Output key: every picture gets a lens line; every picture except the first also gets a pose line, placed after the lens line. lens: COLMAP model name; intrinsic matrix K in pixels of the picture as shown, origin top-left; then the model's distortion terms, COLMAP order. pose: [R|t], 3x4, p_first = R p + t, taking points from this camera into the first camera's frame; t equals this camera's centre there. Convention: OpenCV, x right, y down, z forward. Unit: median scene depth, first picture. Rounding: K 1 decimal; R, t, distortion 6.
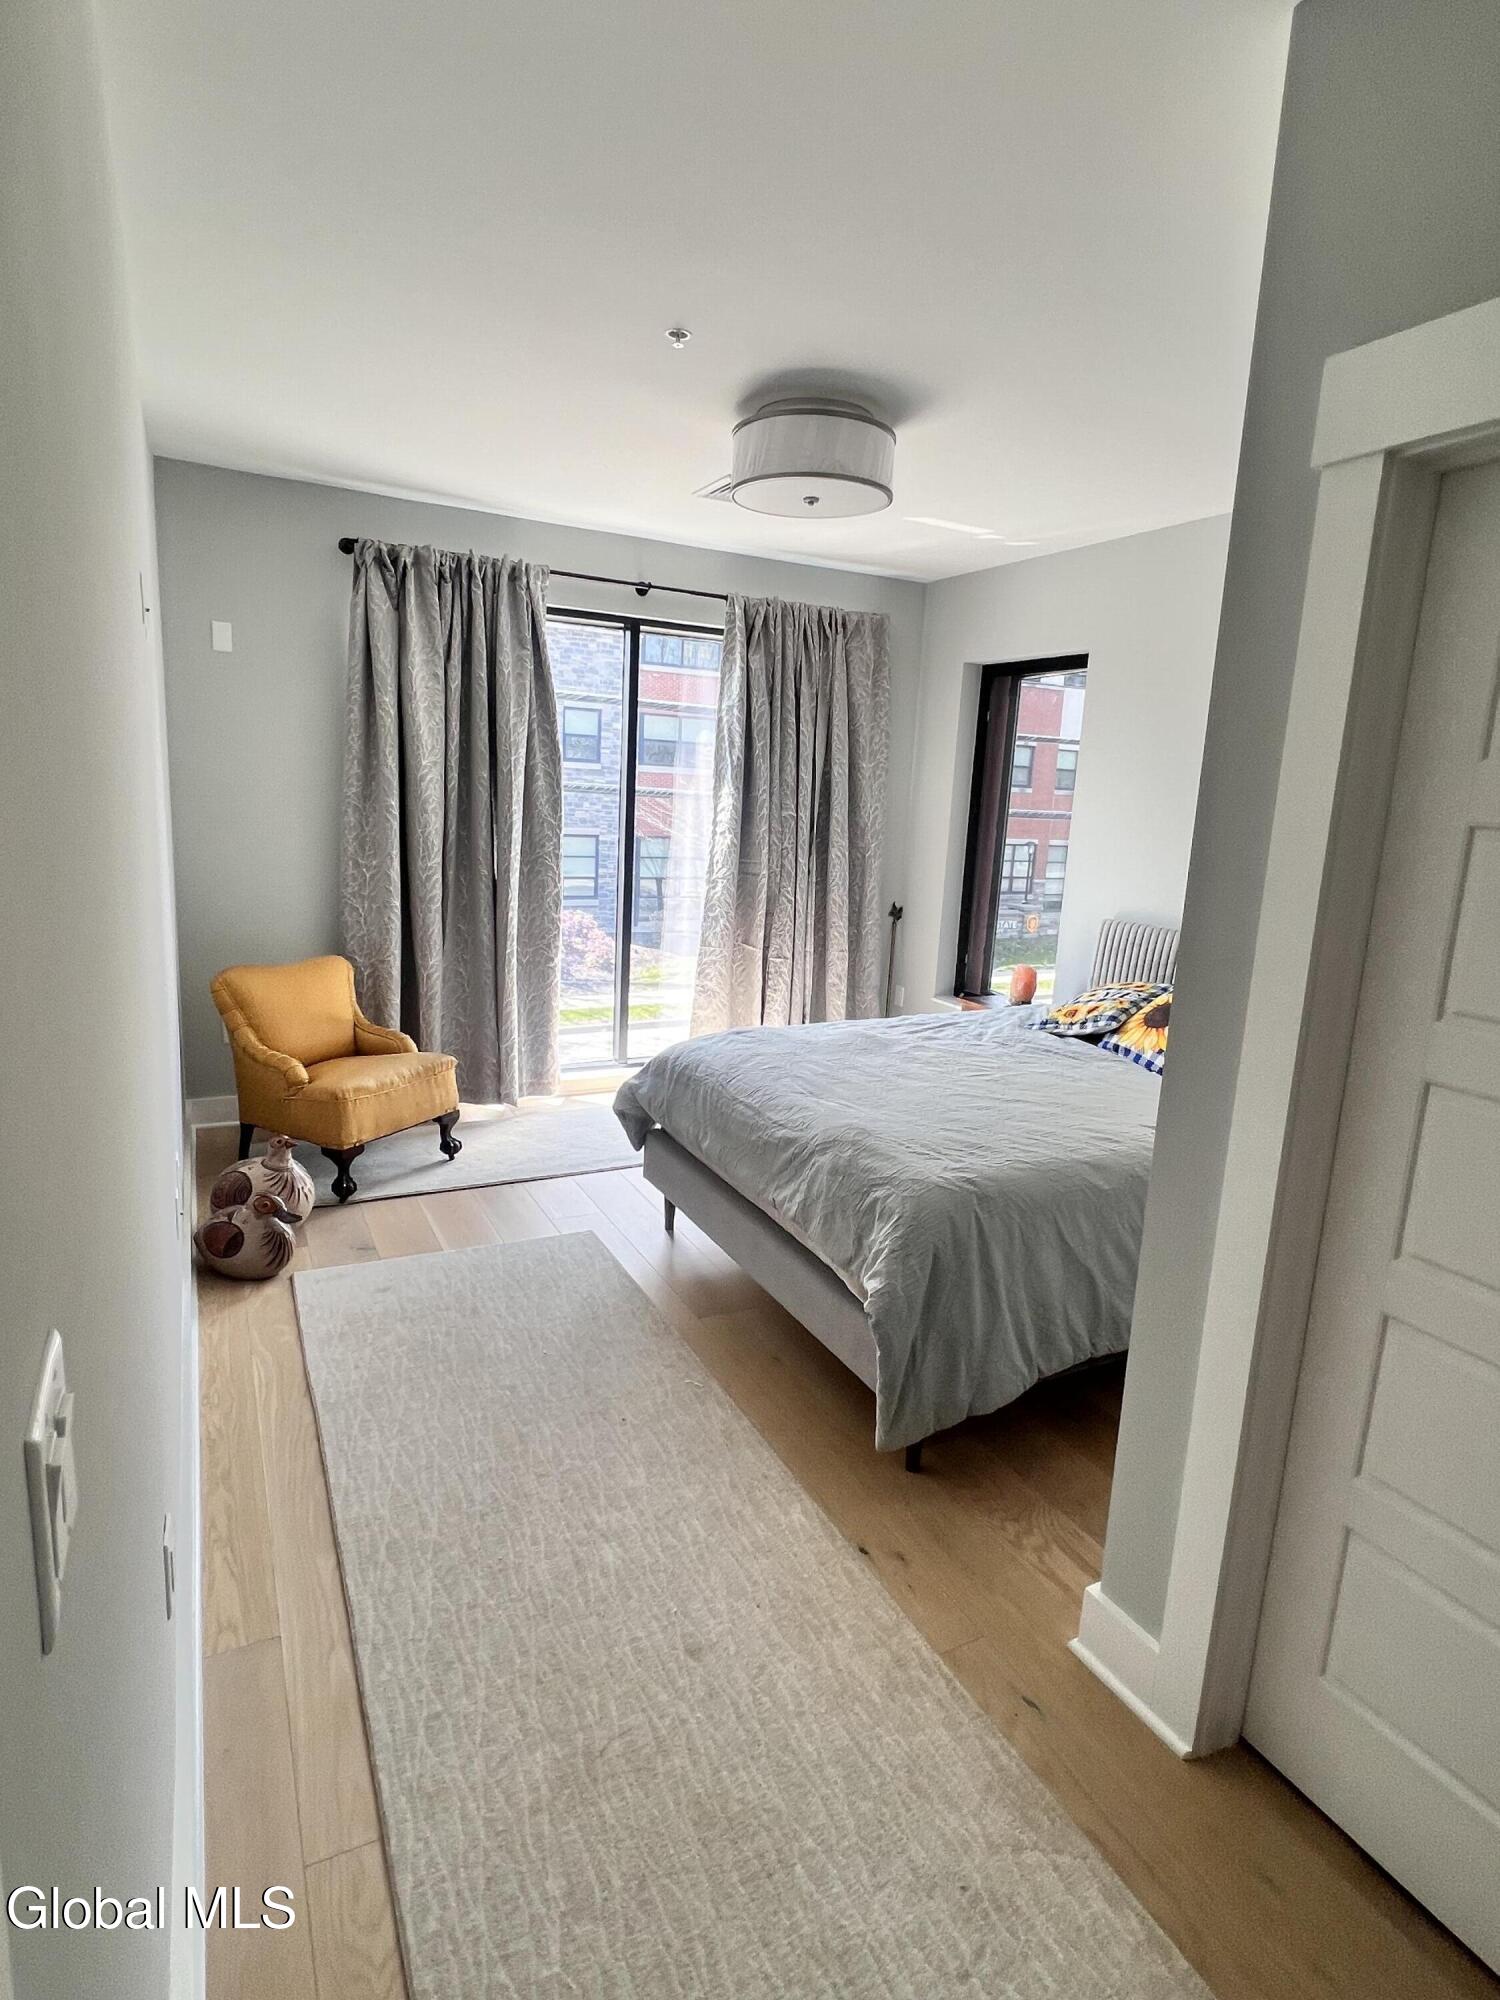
lens RADIAL K [[1076.2, 0, 750.0], [0, 1076.2, 1000.0], [0, 0, 1]] dist [-0.001103, -0.000239]
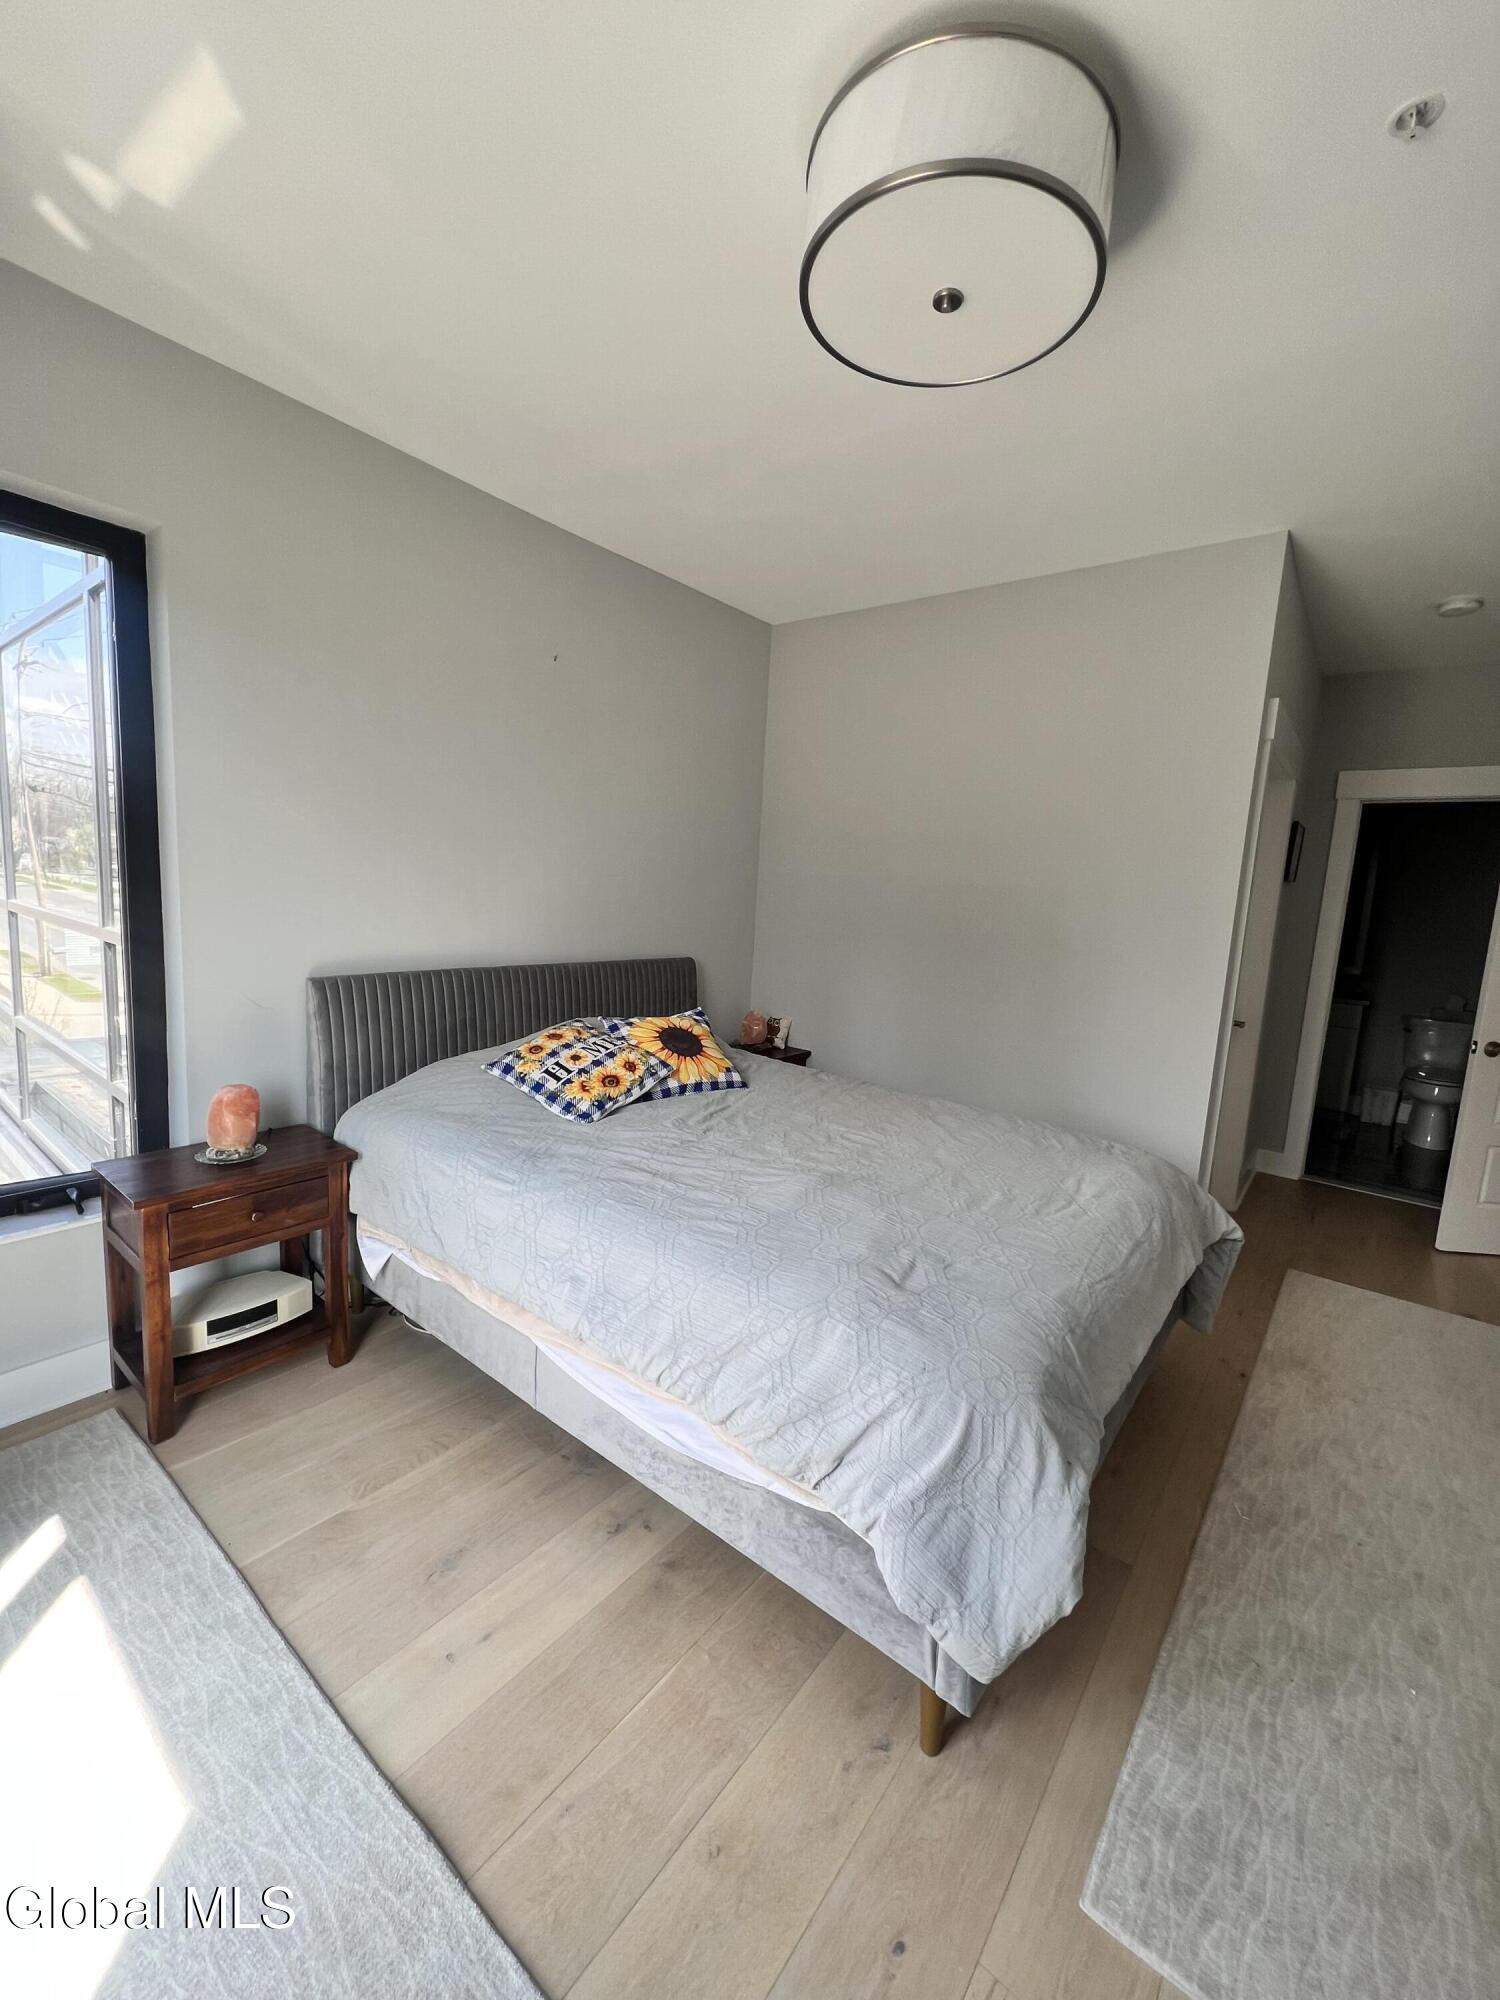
lens RADIAL K [[799.5, 0, 753.4], [0, 799.5, 989.1], [0, 0, 1]] dist [-0.002020, -0.000070]
pose [[-0.412119, -0.190293, 0.891037, -0.324829], [0.105025, 0.961507, 0.253918, -0.228448], [-0.905057, 0.198226, -0.376270, 1.253442]]
